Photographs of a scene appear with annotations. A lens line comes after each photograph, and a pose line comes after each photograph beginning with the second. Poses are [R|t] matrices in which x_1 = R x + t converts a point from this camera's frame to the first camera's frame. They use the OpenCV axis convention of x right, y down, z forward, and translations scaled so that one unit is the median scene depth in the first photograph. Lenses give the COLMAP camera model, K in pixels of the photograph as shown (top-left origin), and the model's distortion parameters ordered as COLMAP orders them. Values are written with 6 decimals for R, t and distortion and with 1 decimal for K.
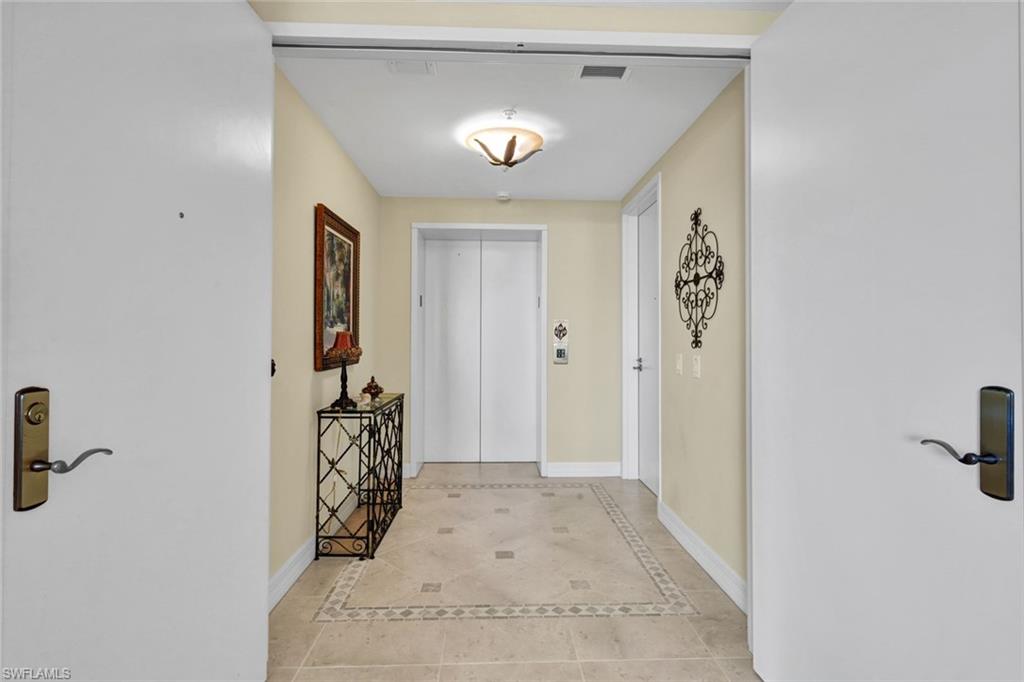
lens RADIAL K [[446.5, 0, 515.4], [0, 446.5, 338.1], [0, 0, 1]] dist [0.001920, -0.000068]
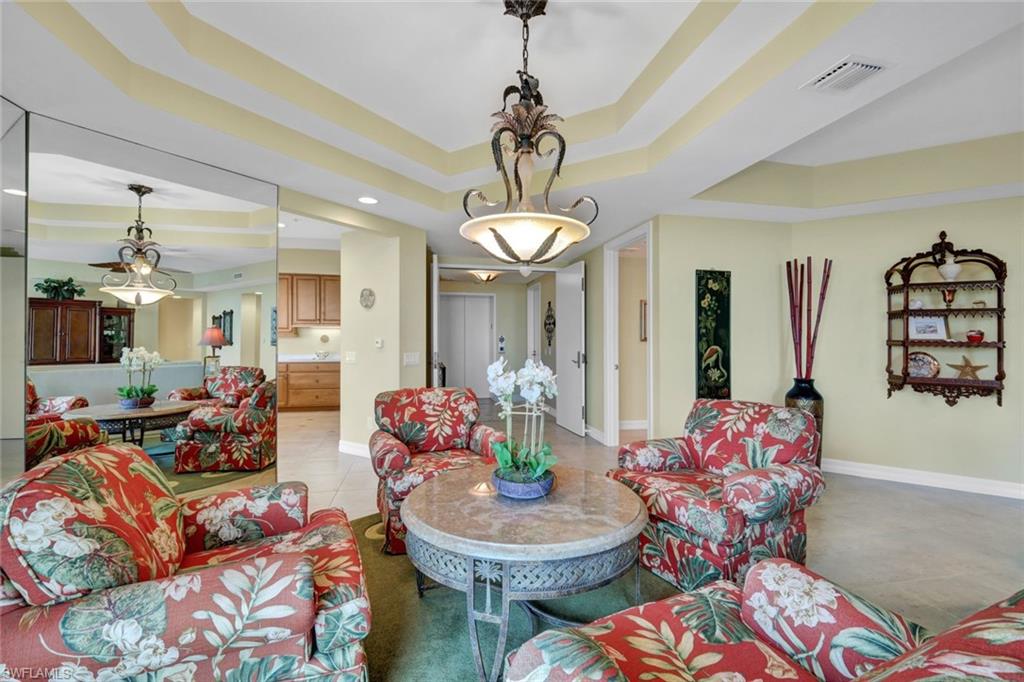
lens RADIAL K [[446.5, 0, 515.4], [0, 446.5, 338.1], [0, 0, 1]] dist [0.001920, -0.000068]
pose [[0.981984, 0.004026, 0.188920, -0.275678], [-0.003937, 0.999992, -0.000847, -0.020681], [-0.188922, 0.000088, 0.981992, -1.339810]]
